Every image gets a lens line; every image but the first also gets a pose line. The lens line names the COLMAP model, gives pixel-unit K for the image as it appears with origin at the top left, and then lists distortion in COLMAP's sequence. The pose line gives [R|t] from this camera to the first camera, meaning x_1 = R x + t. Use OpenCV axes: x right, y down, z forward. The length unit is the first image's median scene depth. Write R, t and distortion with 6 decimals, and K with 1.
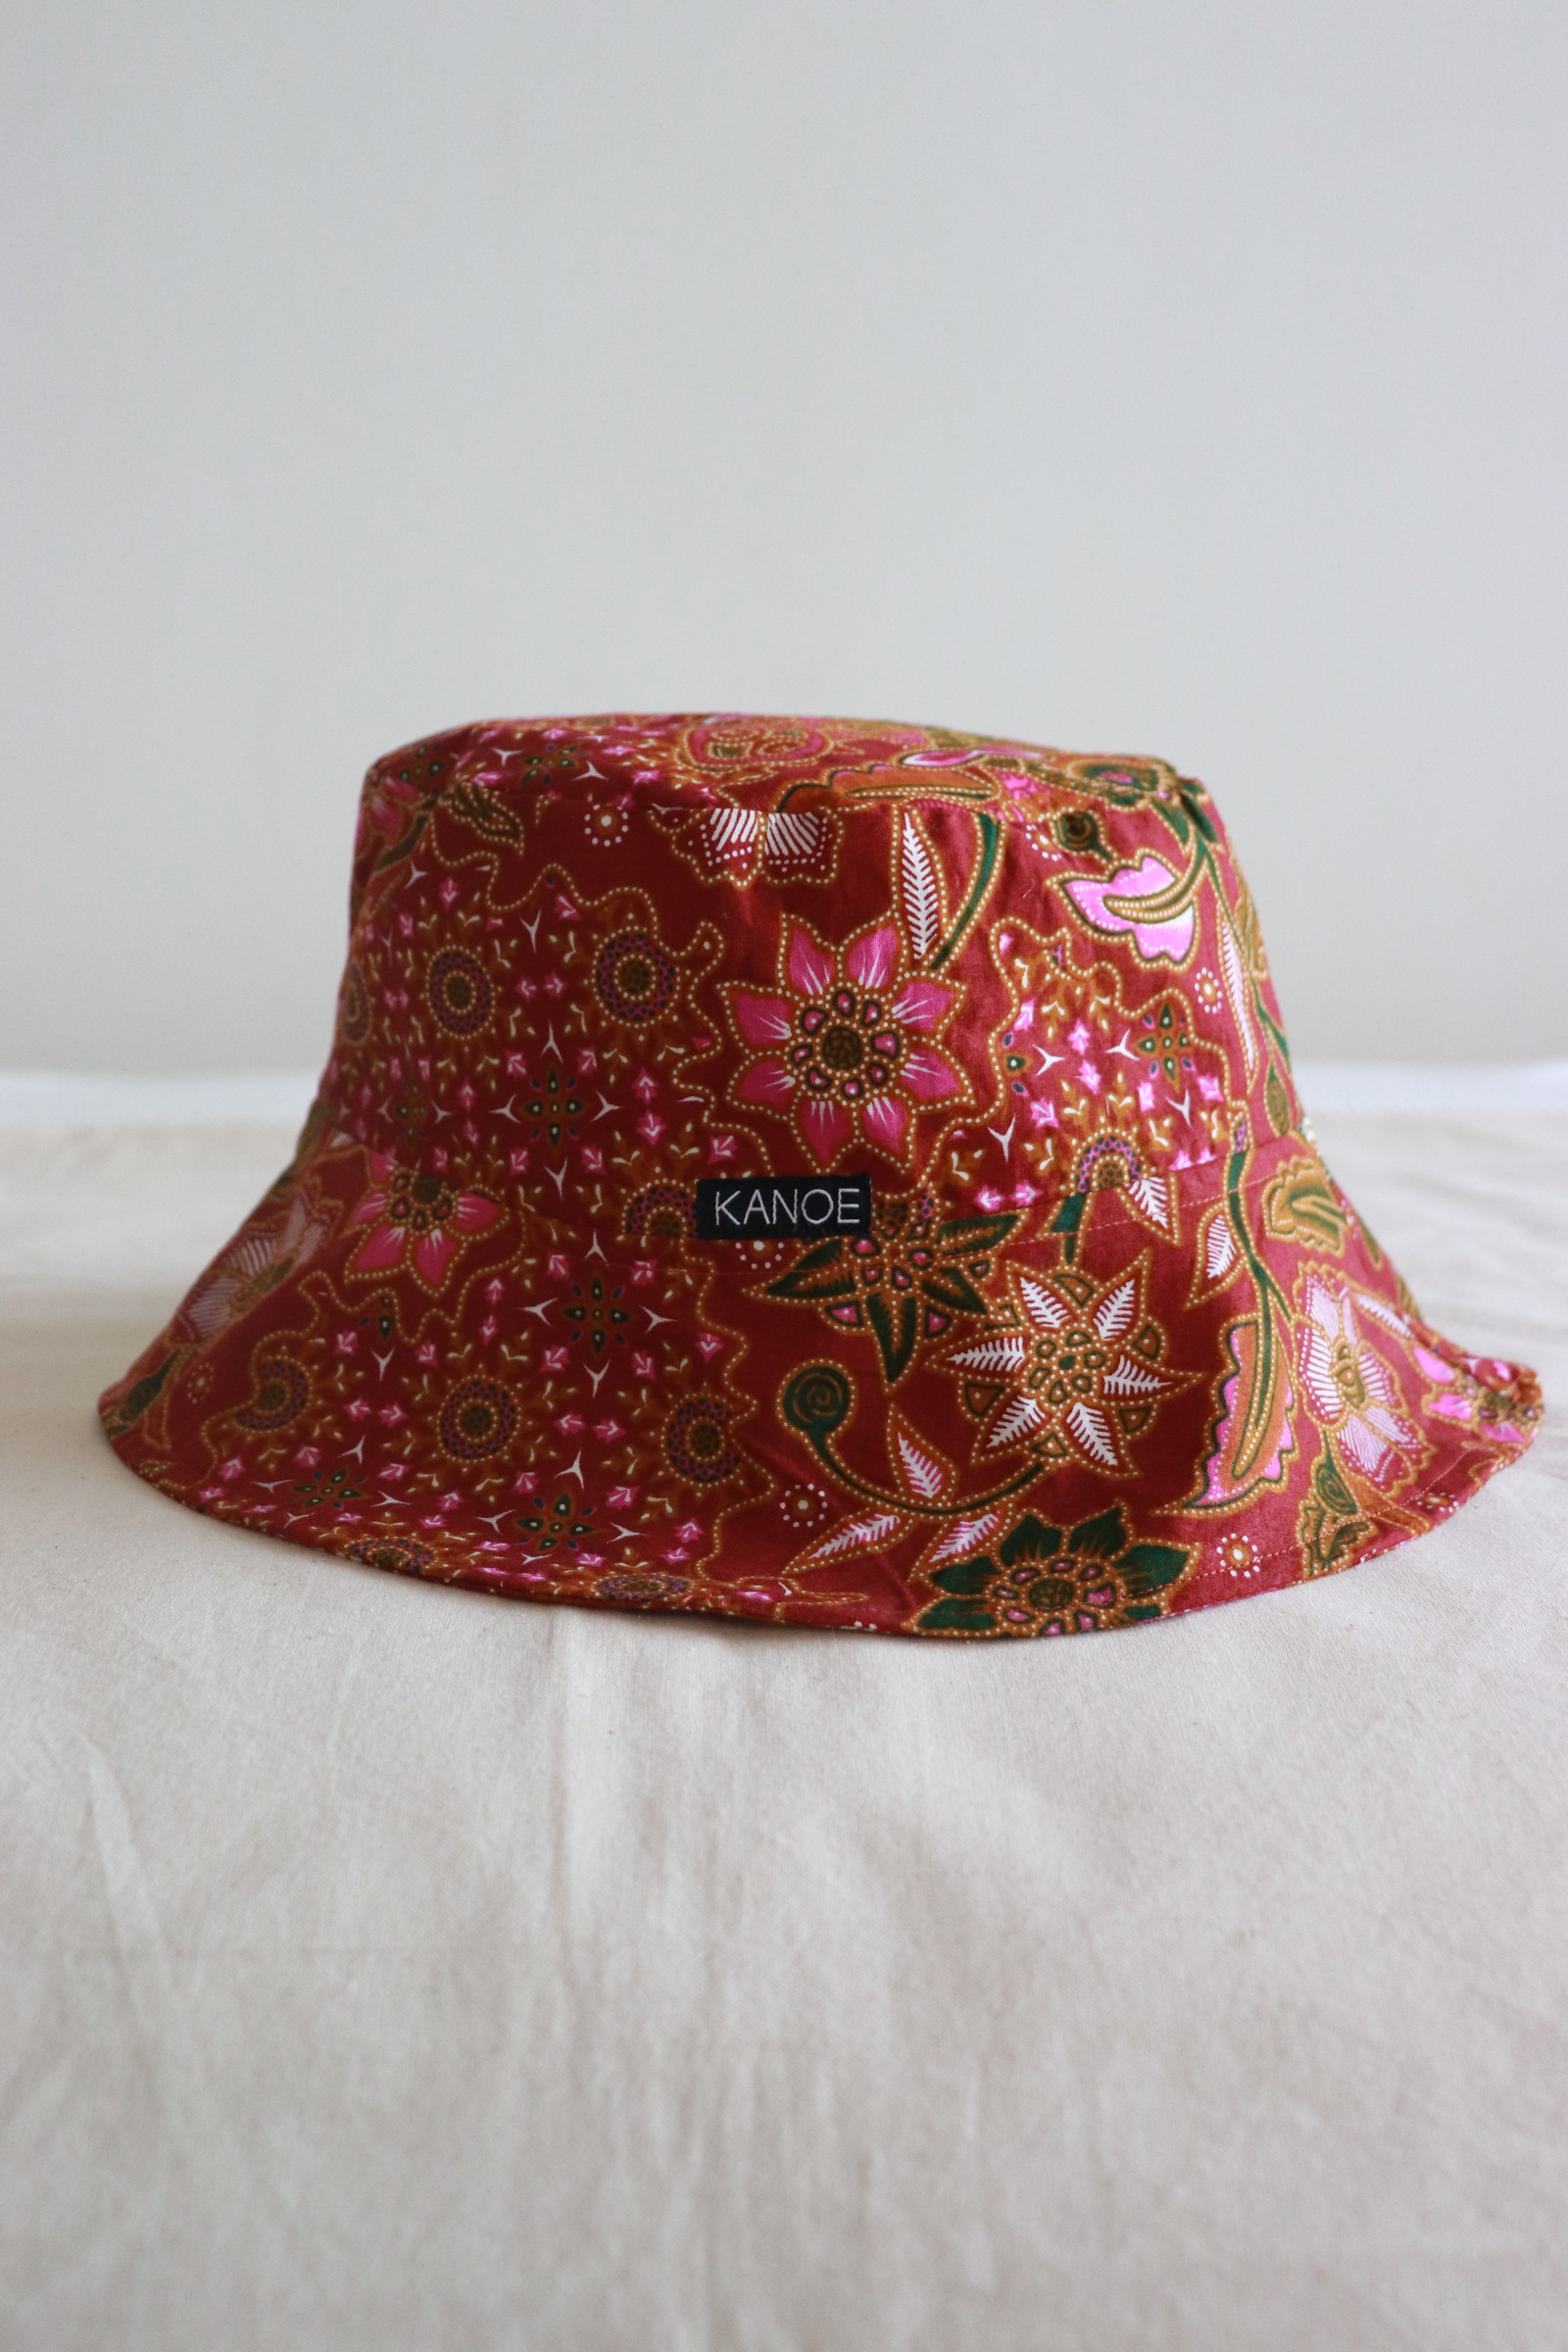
lens RADIAL K [[2541.3, 0, 784.0], [0, 2541.3, 1176.0], [0, 0, 1]] dist [-0.172862, 0.288752]
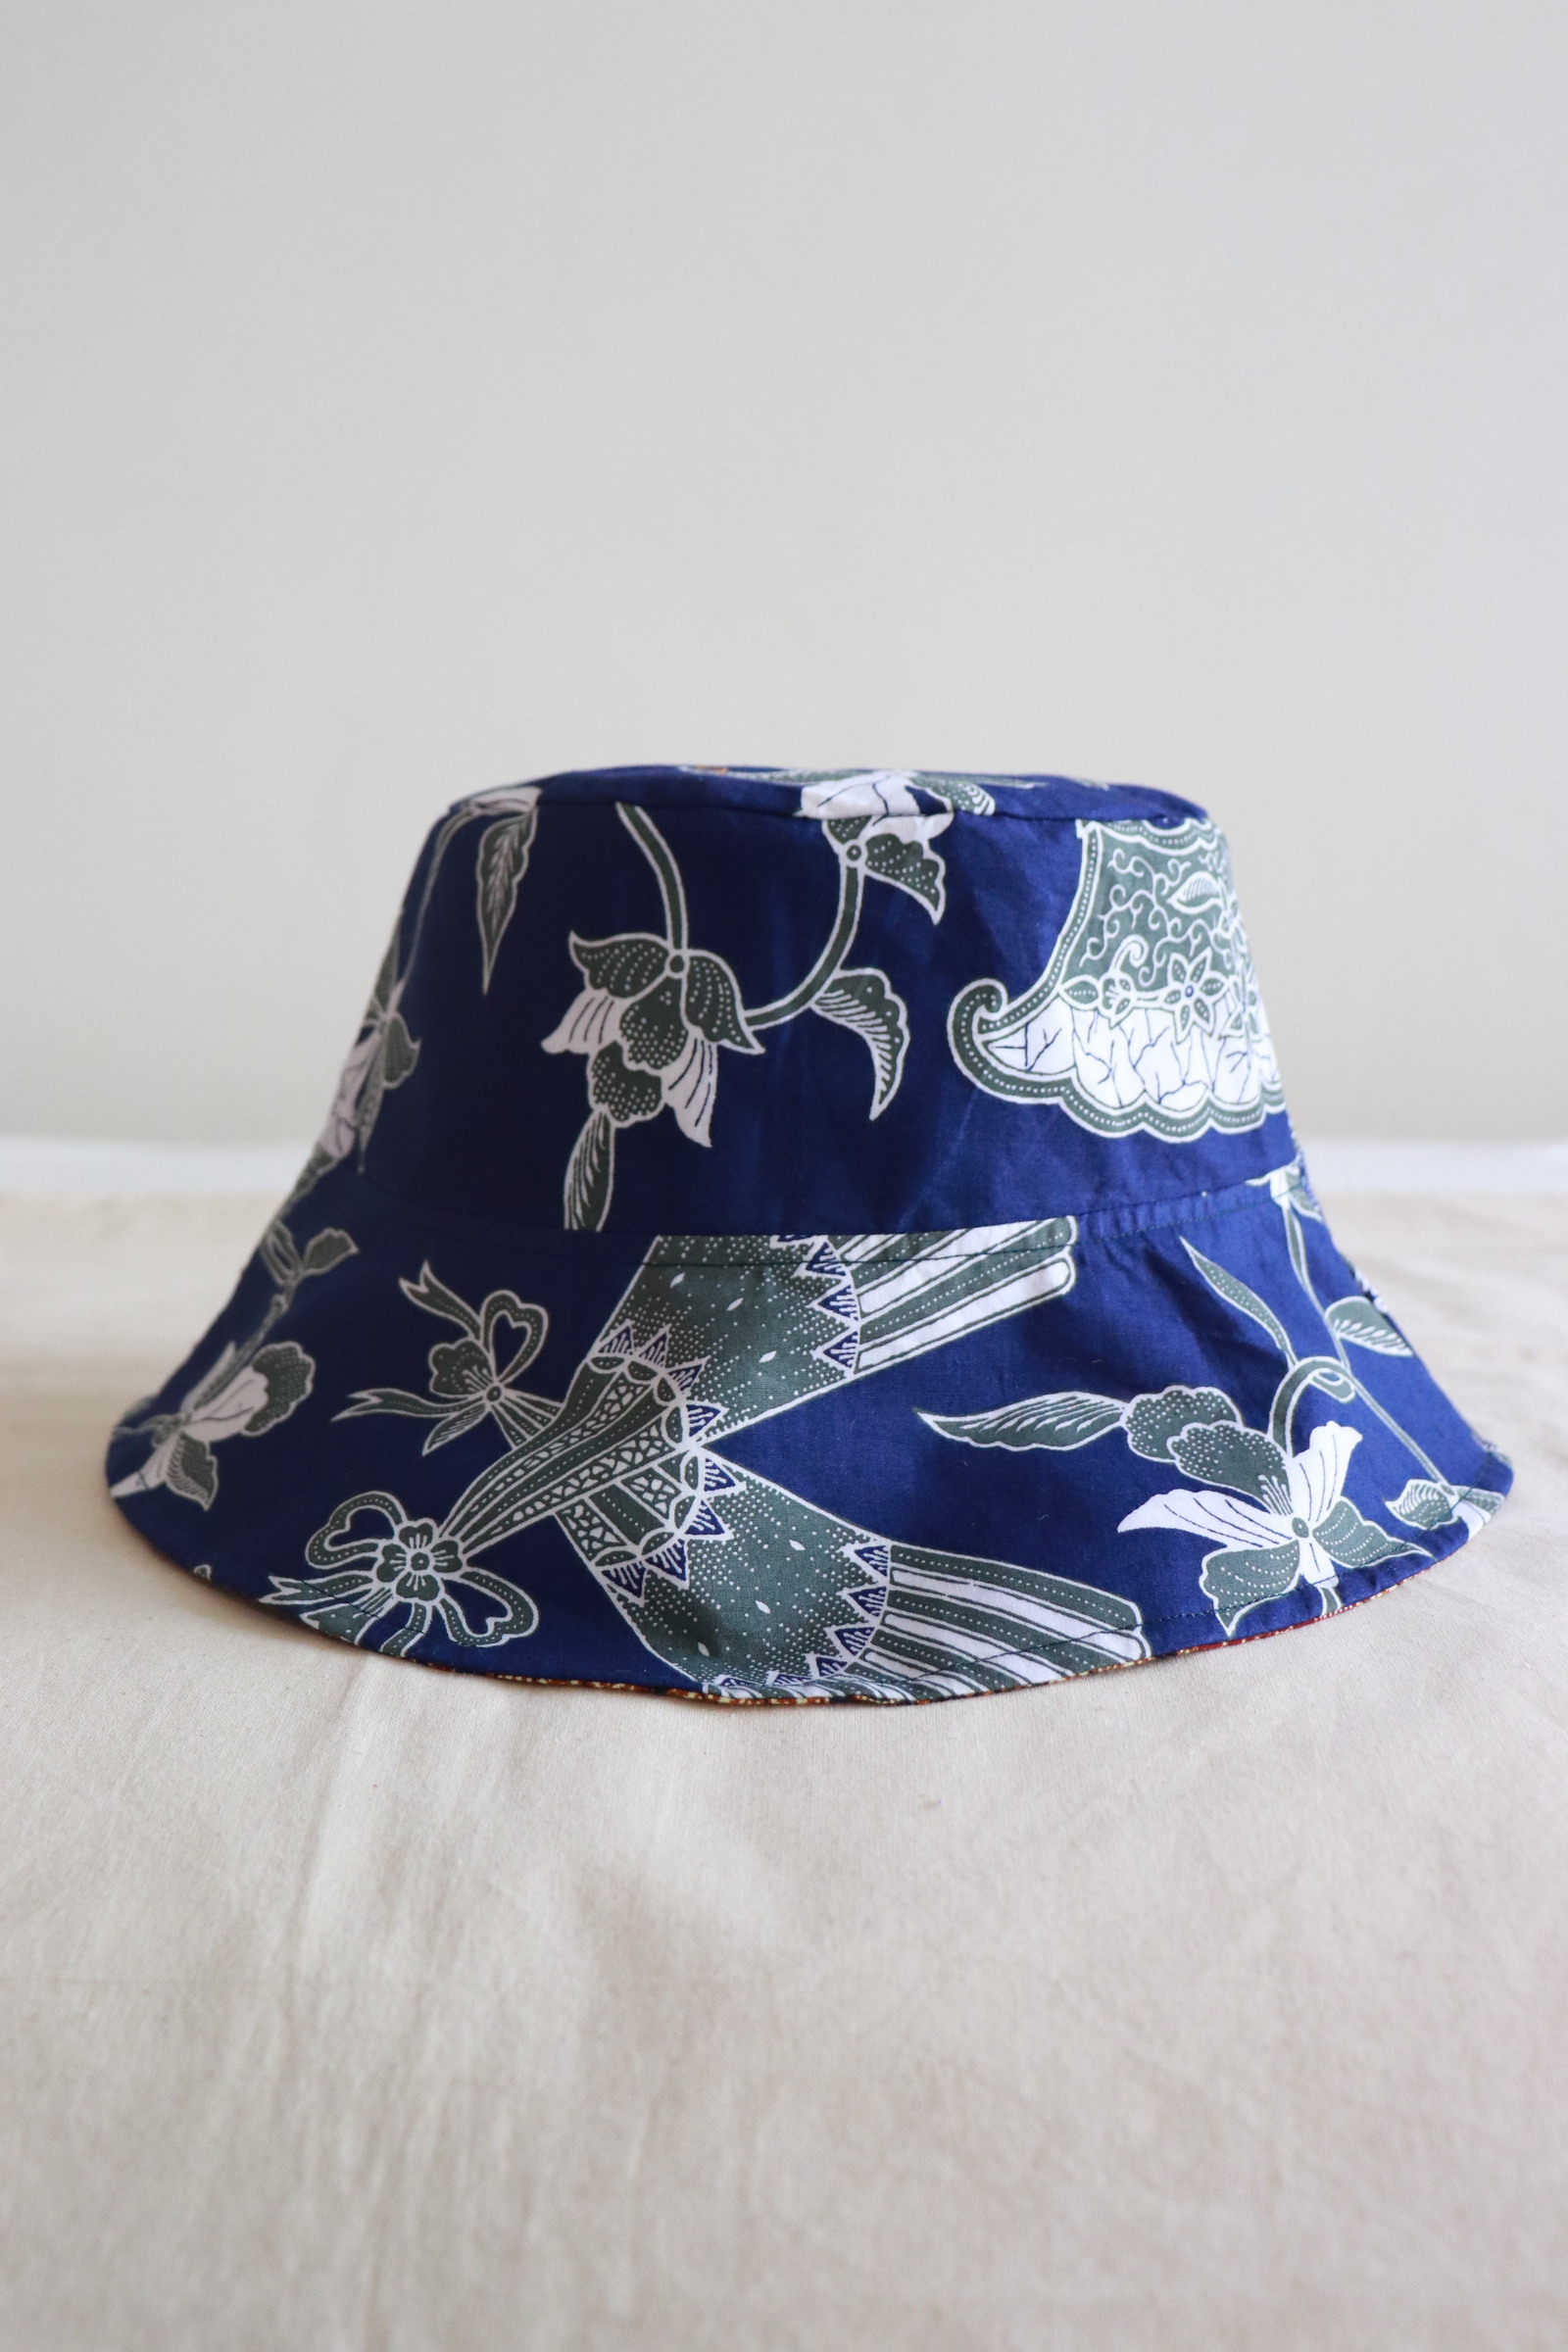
lens RADIAL K [[2555.7, 0, 784.0], [0, 2555.7, 1176.0], [0, 0, 1]] dist [-0.175522, 0.327380]
pose [[0.997993, 0.008031, -0.062817, 0.191820], [-0.009591, 0.999652, -0.024571, -0.015948], [0.062598, 0.025124, 0.997723, -0.075930]]
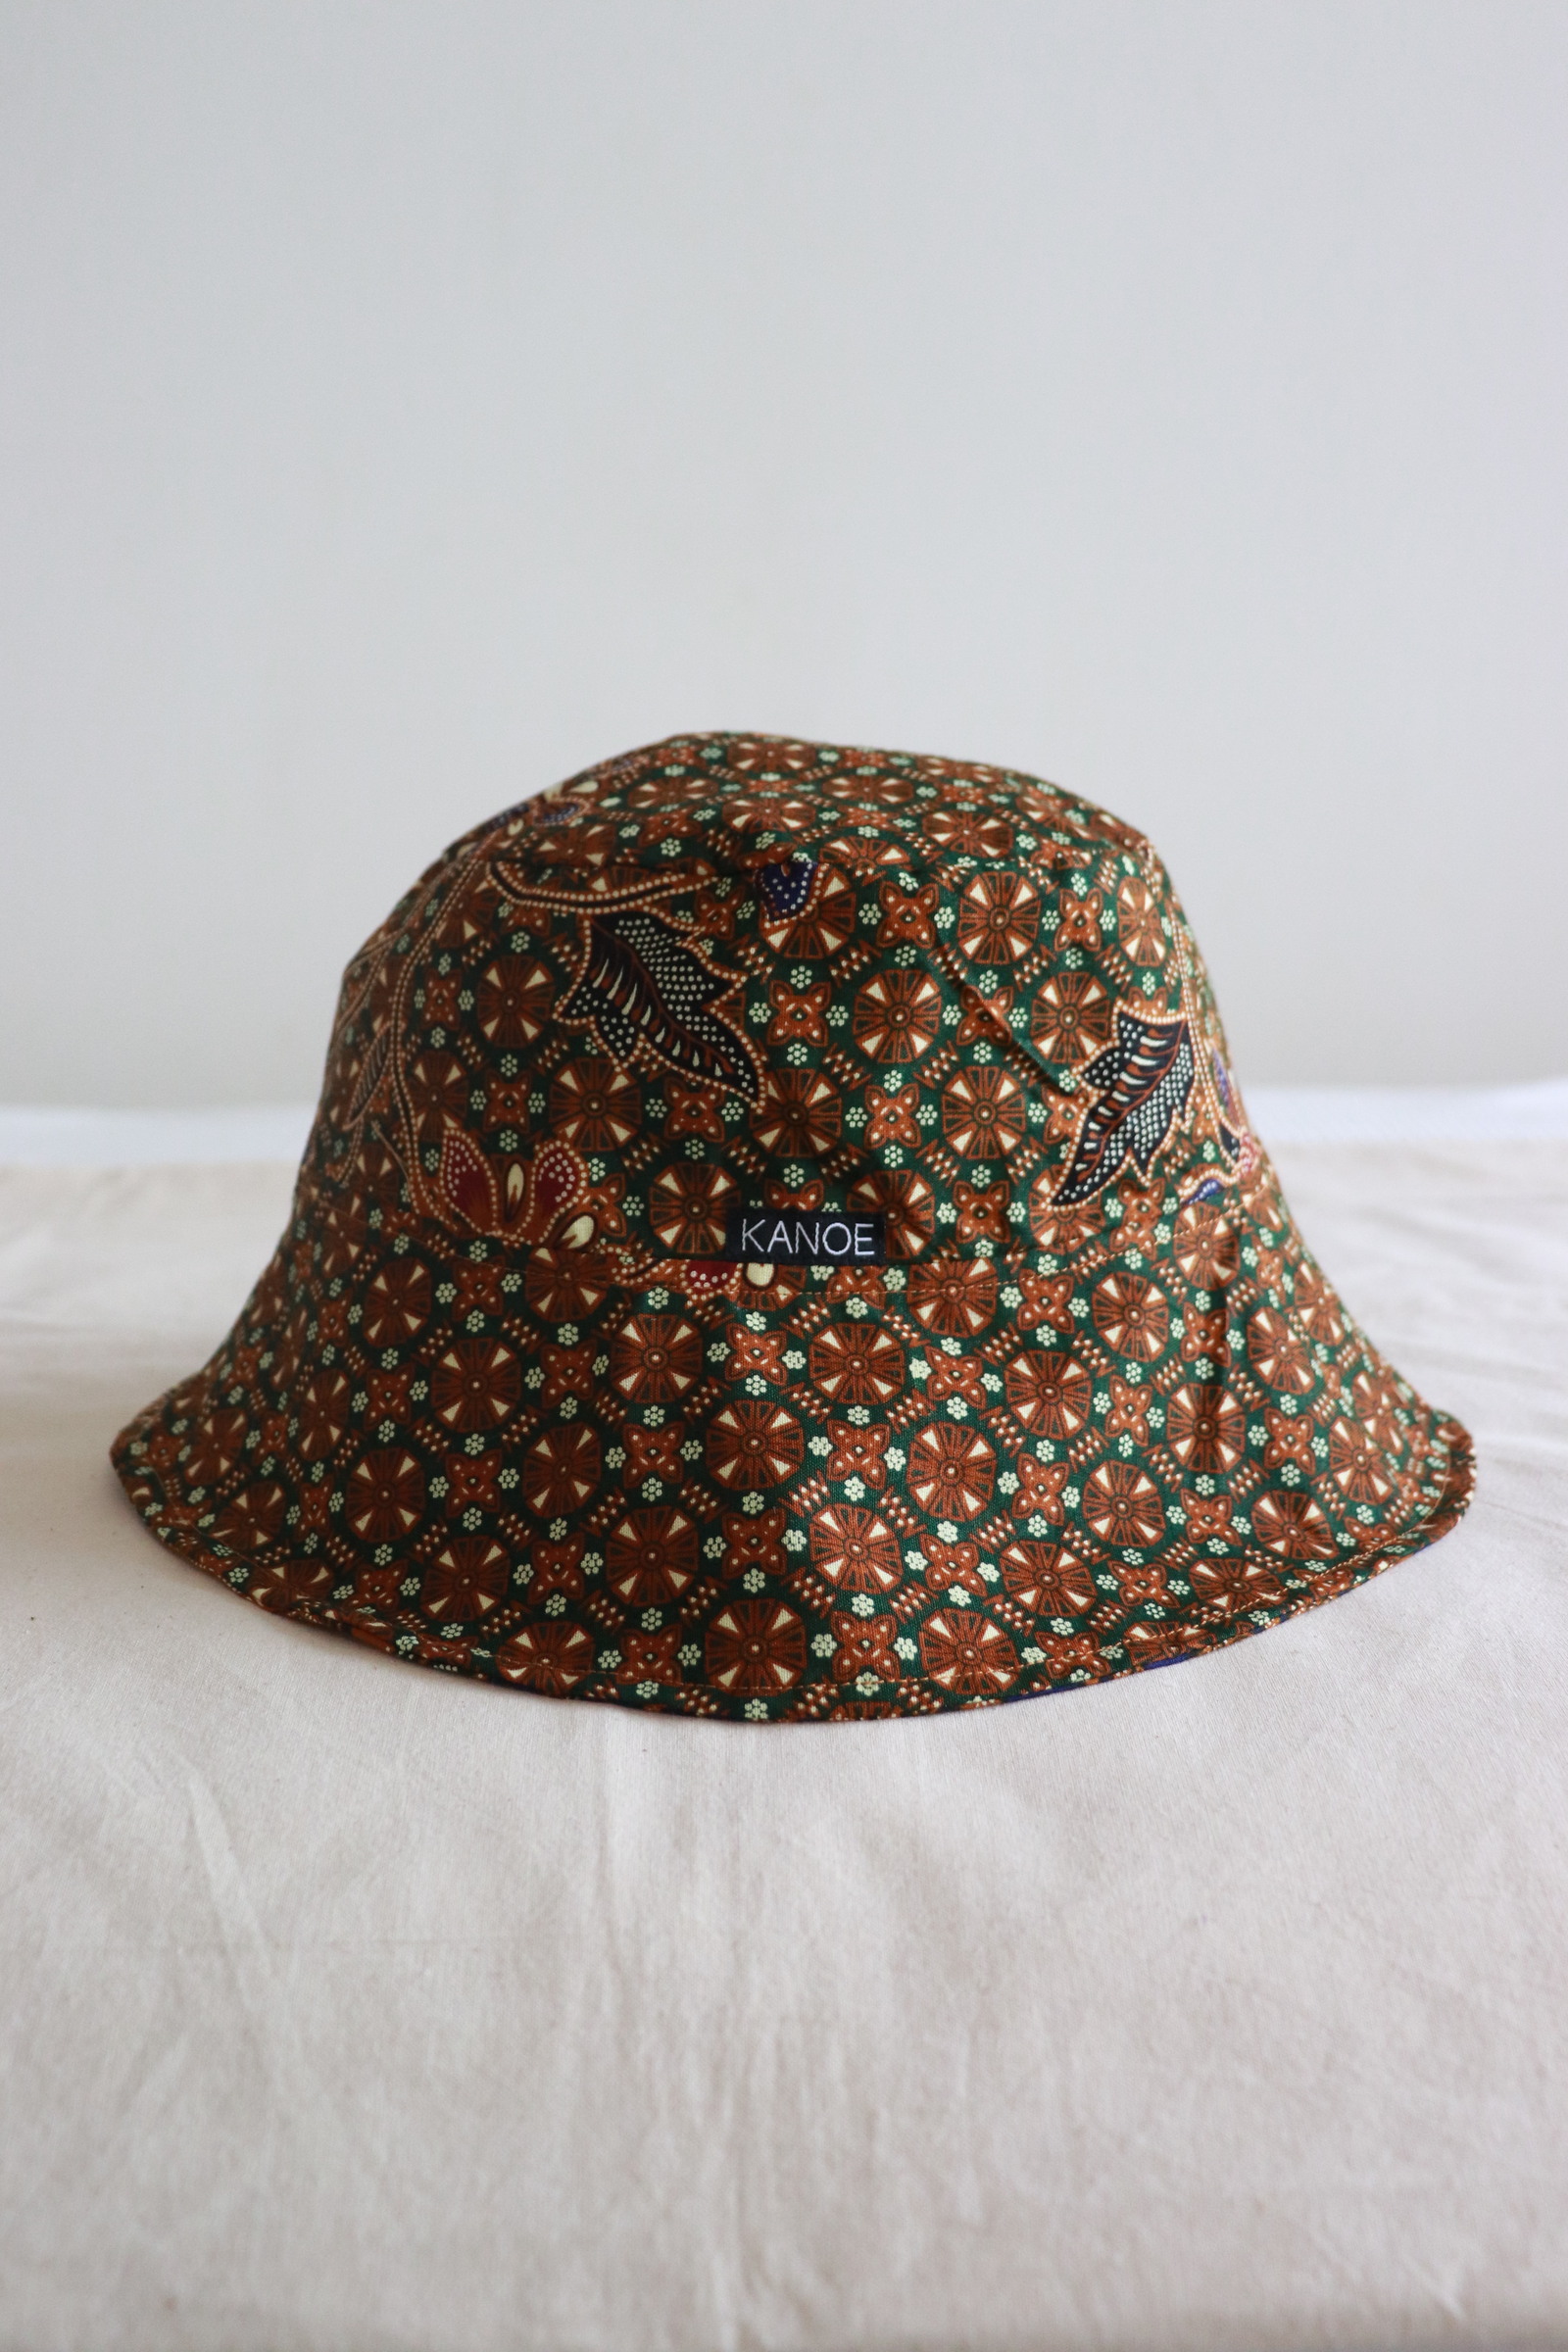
lens RADIAL K [[2555.7, 0, 784.0], [0, 2555.7, 1176.0], [0, 0, 1]] dist [-0.175522, 0.327380]
pose [[0.999955, -0.009169, 0.002406, -0.006888], [0.009162, 0.999955, 0.002641, -0.046336], [-0.002430, -0.002618, 0.999994, -0.165925]]
